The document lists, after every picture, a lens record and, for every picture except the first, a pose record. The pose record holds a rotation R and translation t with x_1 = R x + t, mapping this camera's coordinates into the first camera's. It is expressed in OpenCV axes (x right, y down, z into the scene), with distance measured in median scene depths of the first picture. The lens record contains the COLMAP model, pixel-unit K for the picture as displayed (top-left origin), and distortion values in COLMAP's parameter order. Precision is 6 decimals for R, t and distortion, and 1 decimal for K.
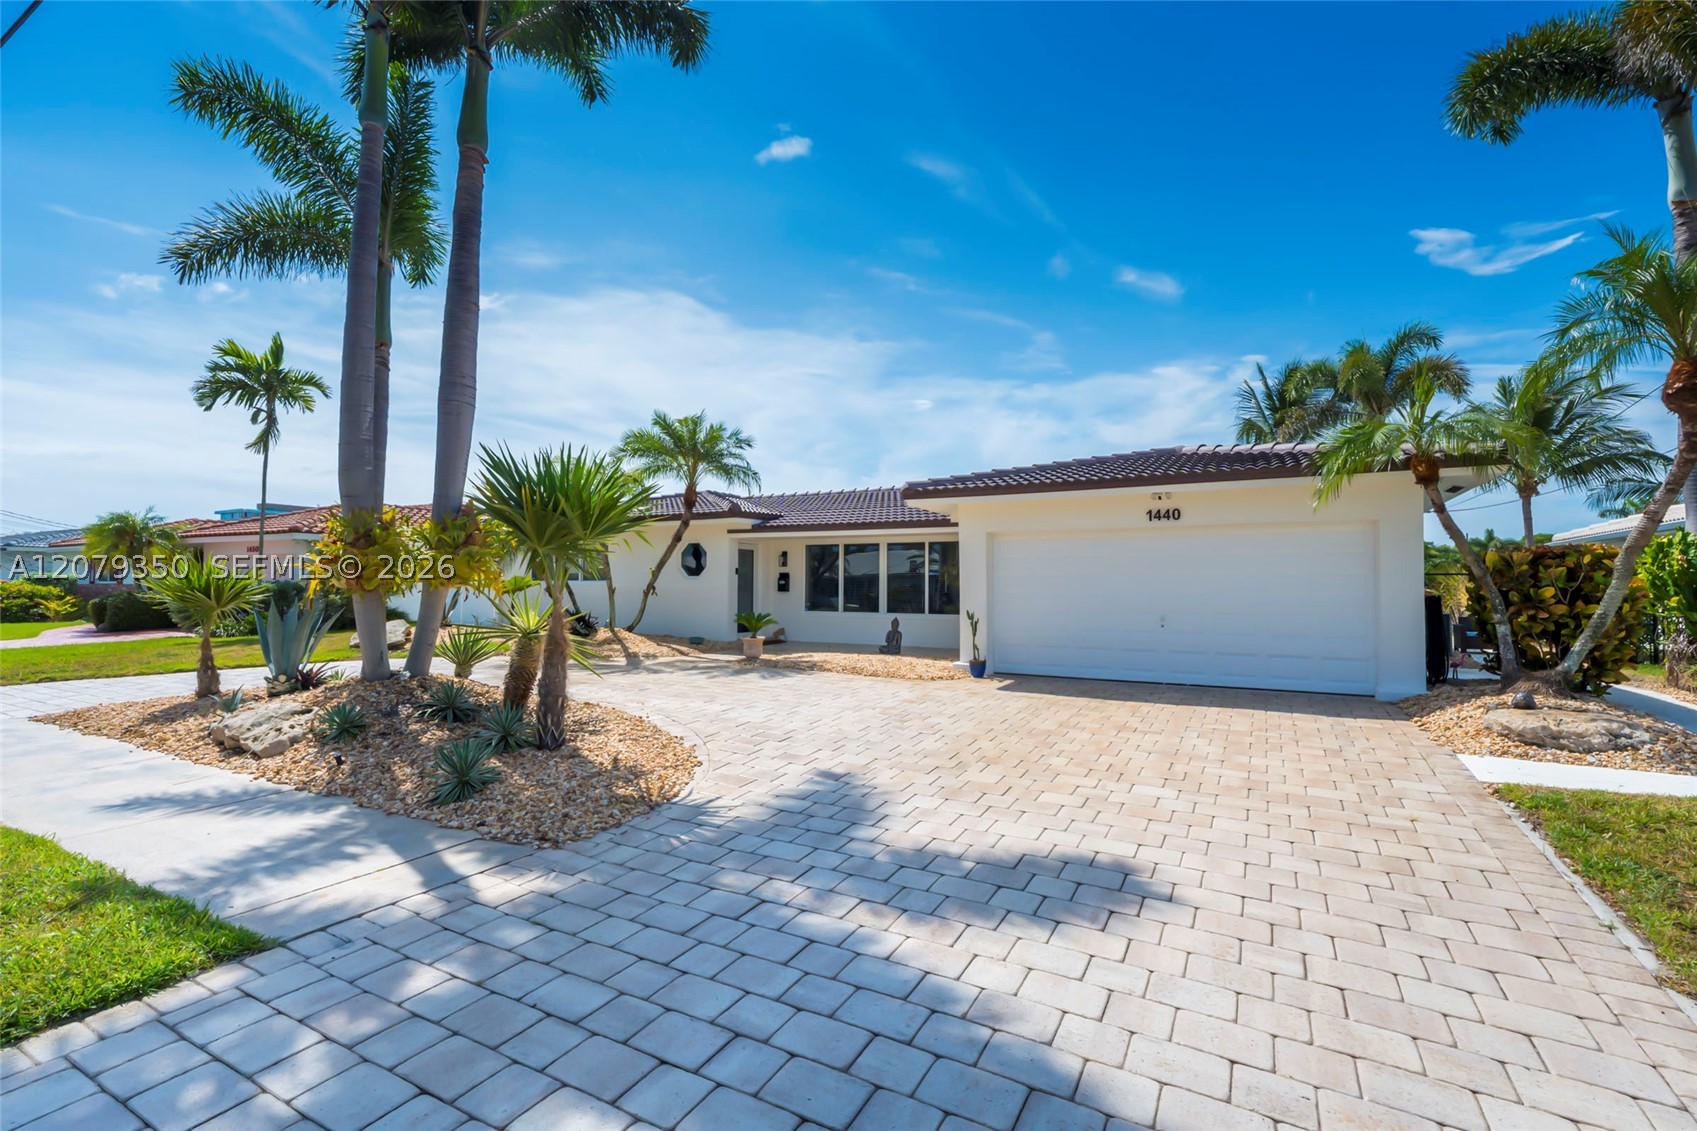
lens RADIAL K [[703.4, 0, 848.2], [0, 703.4, 544.3], [0, 0, 1]] dist [0.018430, -0.000011]
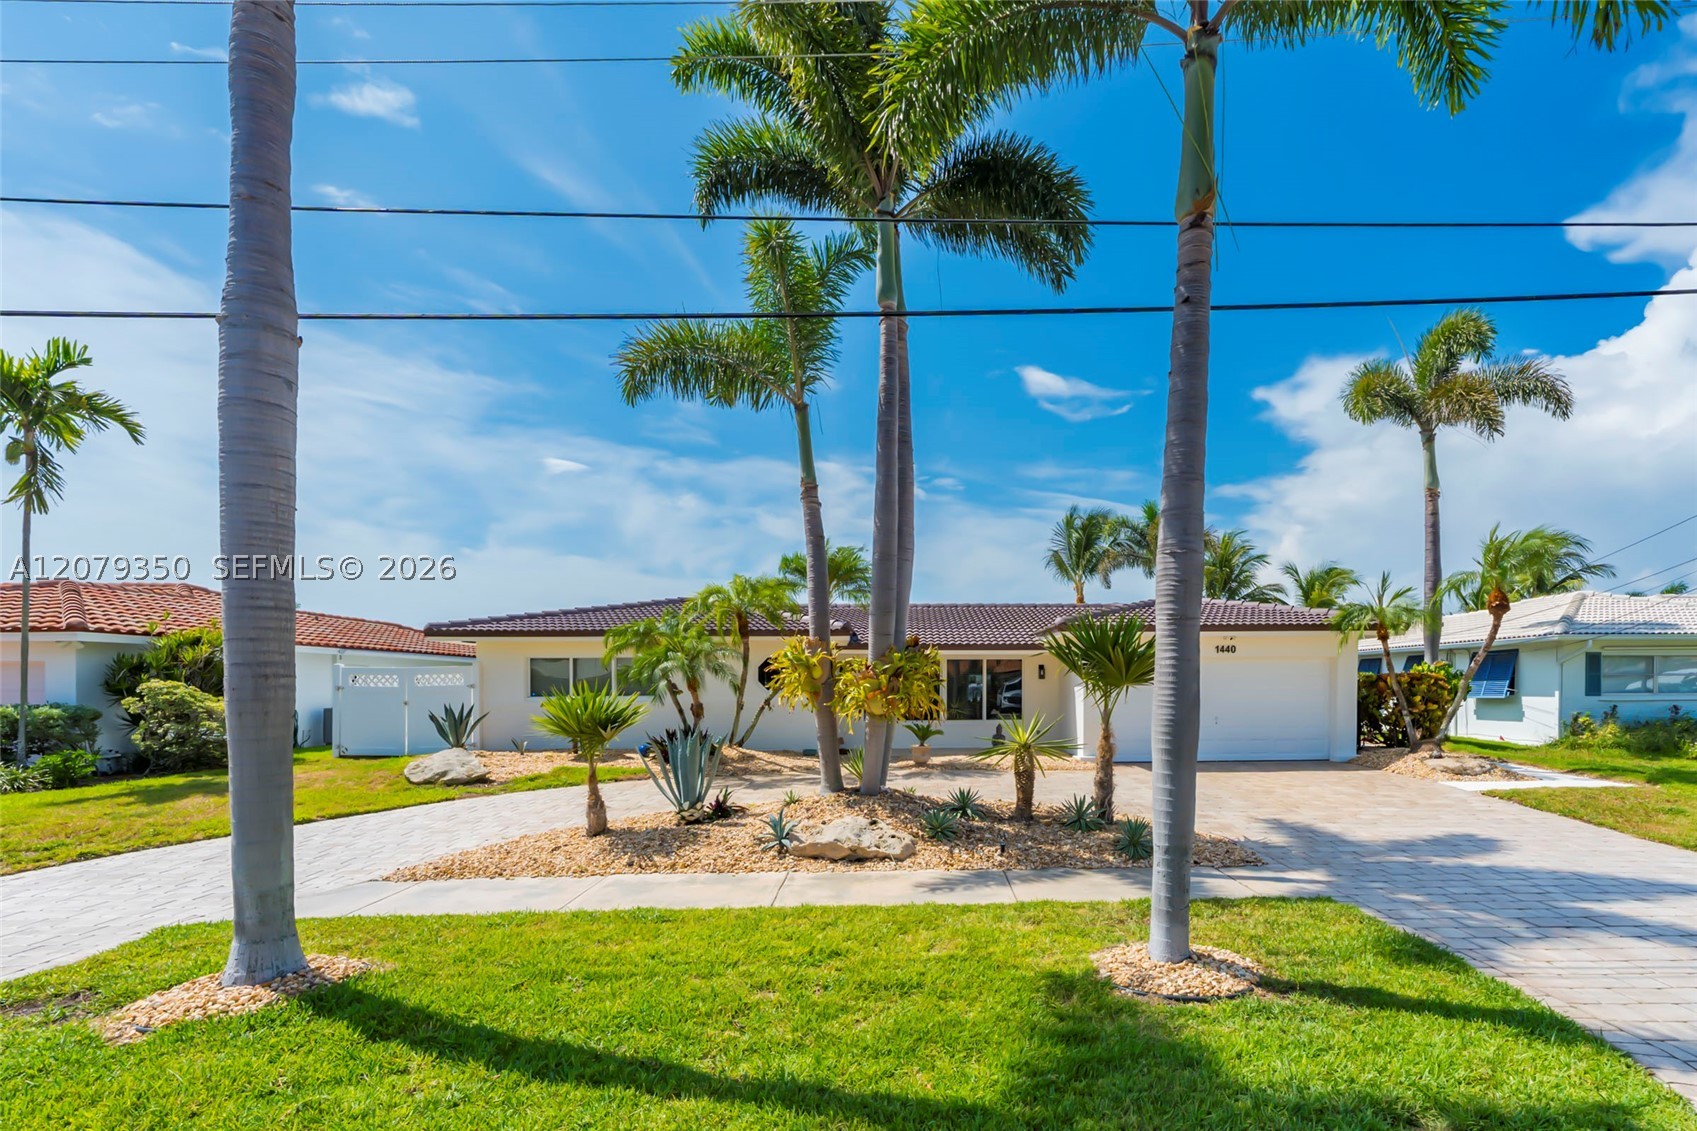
lens RADIAL K [[801.5, 0, 849.6], [0, 801.5, 678.9], [0, 0, 1]] dist [0.010518, 0.000086]
pose [[0.866931, -0.006921, 0.498380, -0.742067], [-0.020986, 0.998510, 0.050371, -0.032486], [-0.497986, -0.054127, 0.865494, -0.055083]]
